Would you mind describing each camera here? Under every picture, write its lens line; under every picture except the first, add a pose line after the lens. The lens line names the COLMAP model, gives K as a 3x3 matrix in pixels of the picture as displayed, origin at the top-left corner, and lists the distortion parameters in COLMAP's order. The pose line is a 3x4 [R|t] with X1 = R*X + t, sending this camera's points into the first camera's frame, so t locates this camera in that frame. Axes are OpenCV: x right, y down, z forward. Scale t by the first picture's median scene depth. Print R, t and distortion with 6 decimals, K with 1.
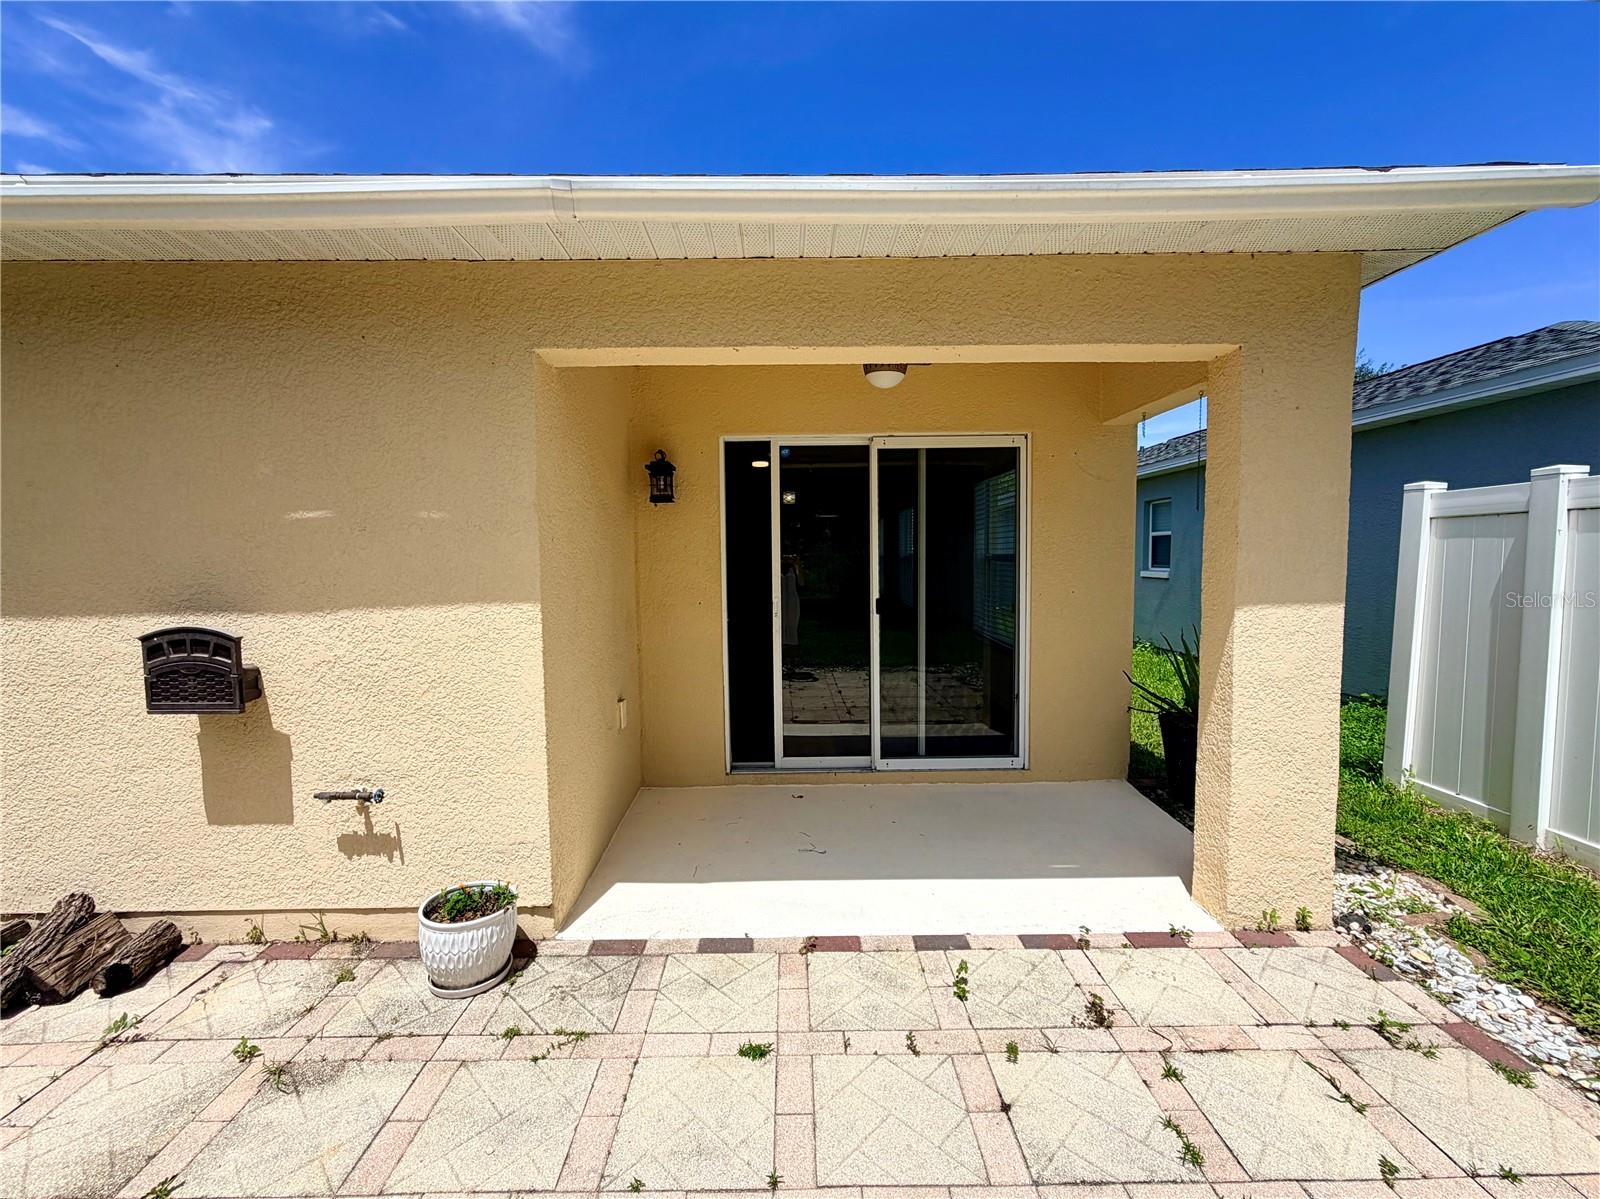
lens RADIAL K [[638.9, 0, 794.0], [0, 638.9, 601.4], [0, 0, 1]] dist [-0.000531, -0.000054]
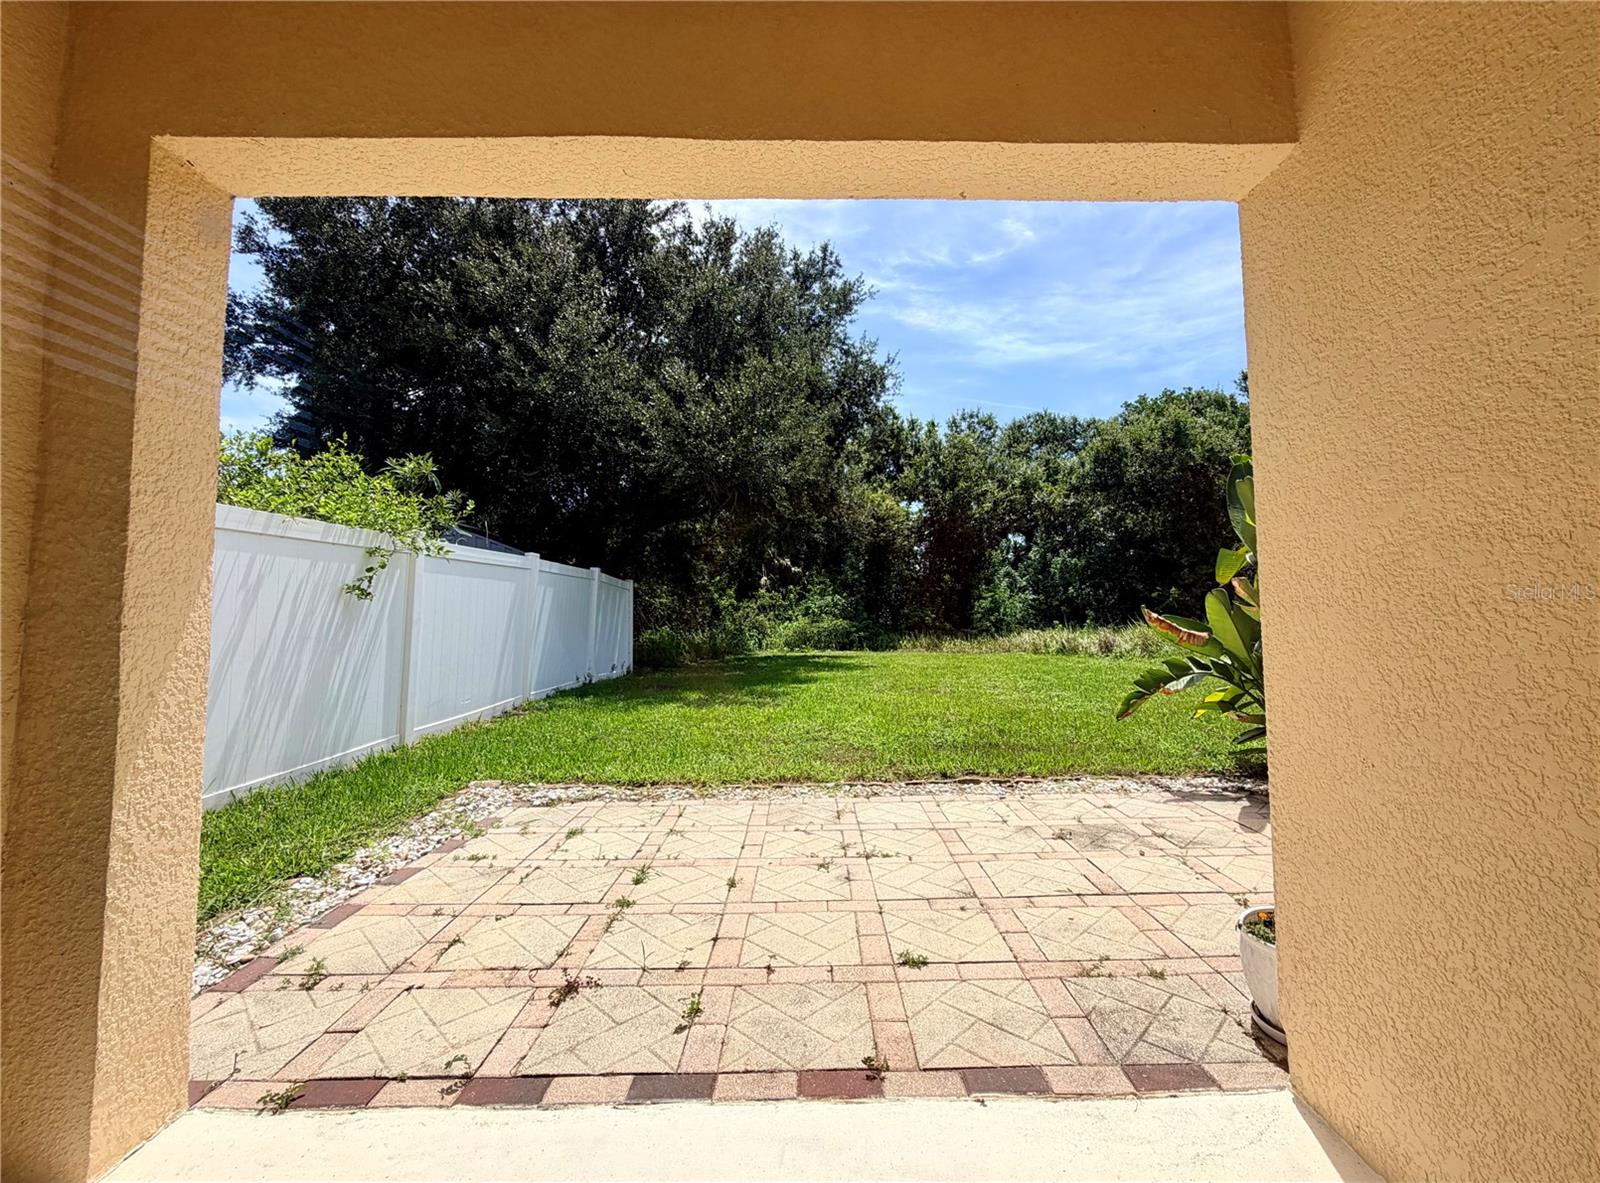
lens RADIAL K [[676.6, 0, 808.7], [0, 676.6, 566.1], [0, 0, 1]] dist [0.000216, 0.000015]
pose [[-0.999795, 0.019601, 0.005006, 0.095881], [0.019561, 0.999778, -0.007842, 0.019862], [-0.005159, -0.007742, -0.999957, 2.064723]]
